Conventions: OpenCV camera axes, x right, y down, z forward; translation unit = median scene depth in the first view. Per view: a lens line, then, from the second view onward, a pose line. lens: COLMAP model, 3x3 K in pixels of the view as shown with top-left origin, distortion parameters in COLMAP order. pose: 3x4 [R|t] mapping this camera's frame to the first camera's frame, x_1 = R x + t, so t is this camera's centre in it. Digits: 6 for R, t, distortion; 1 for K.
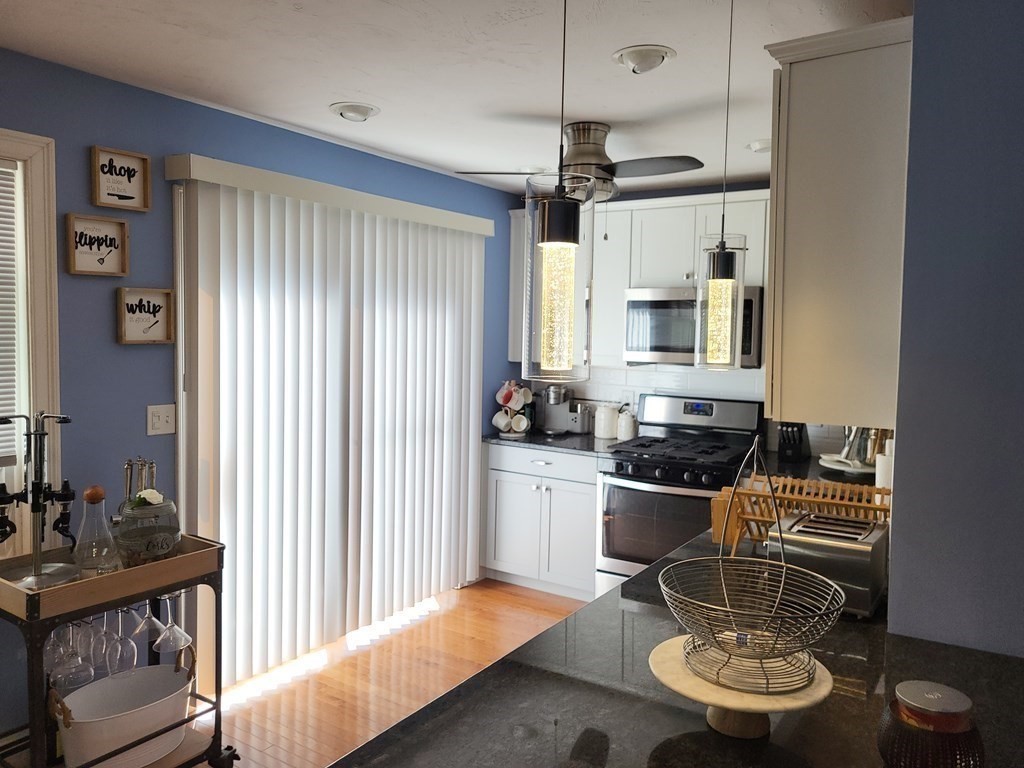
lens RADIAL K [[782.6, 0, 507.5], [0, 782.6, 370.7], [0, 0, 1]] dist [0.052835, -0.043184]
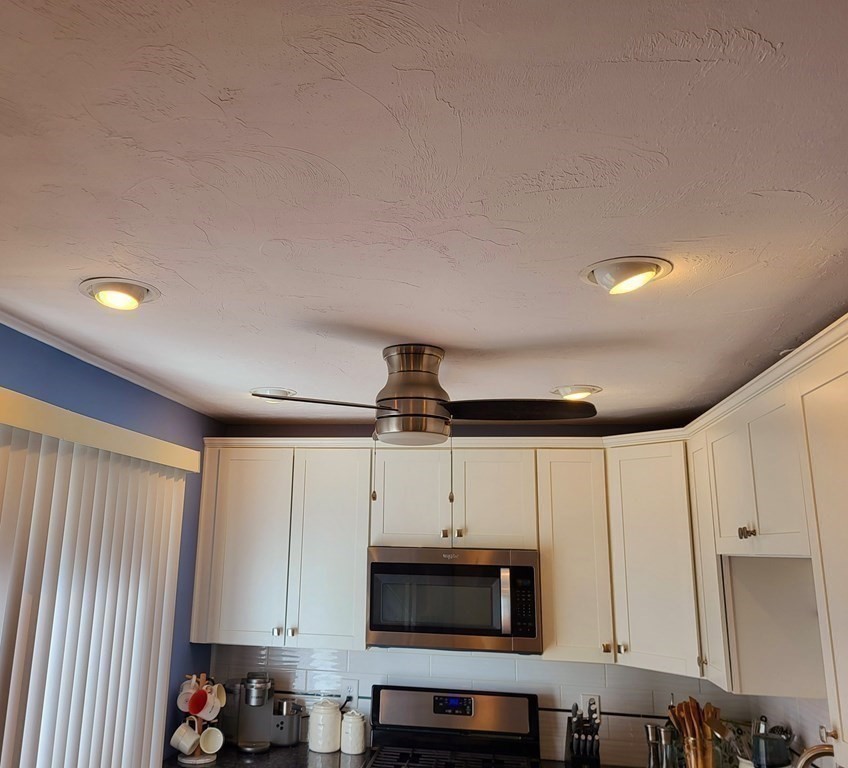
lens RADIAL K [[784.5, 0, 367.1], [0, 784.5, 352.1], [0, 0, 1]] dist [0.012646, 0.000000]
pose [[0.922808, 0.098050, 0.372574, -0.160678], [0.013899, 0.957969, -0.286534, -0.065069], [-0.385010, 0.269595, 0.882659, 0.248263]]
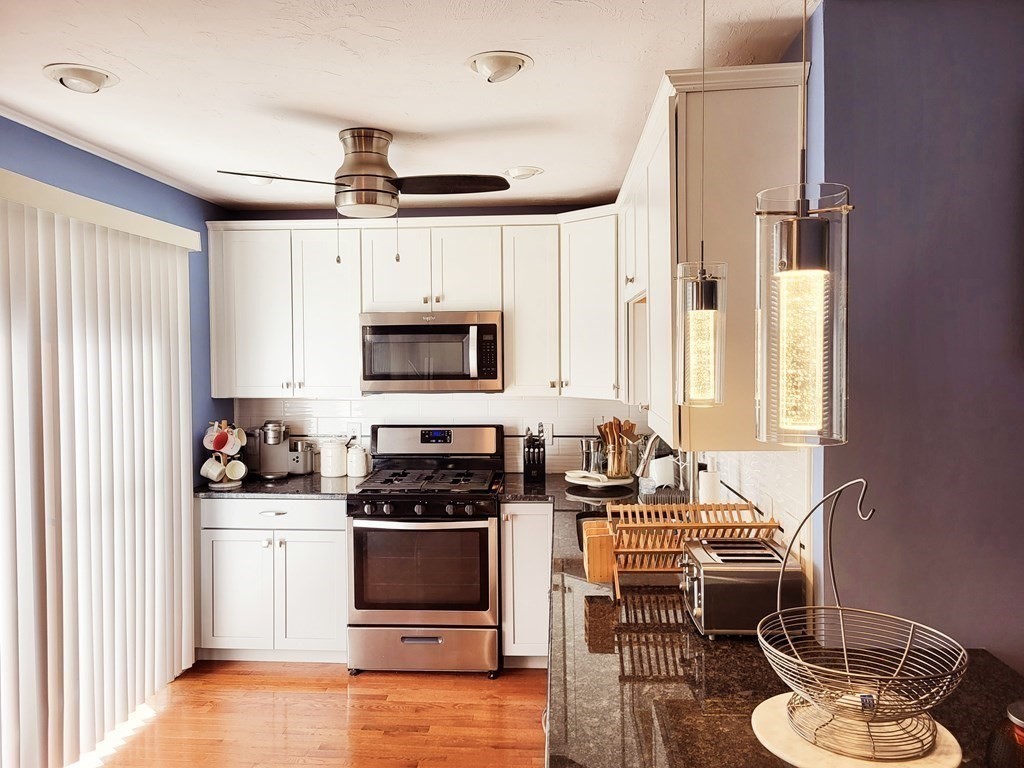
lens RADIAL K [[782.6, 0, 505.8], [0, 782.6, 372.8], [0, 0, 1]] dist [0.052835, -0.043184]
pose [[0.875250, -0.040596, 0.481963, -0.144238], [0.051456, 0.998632, -0.009329, -0.016589], [-0.480925, 0.032965, 0.876142, 0.108884]]
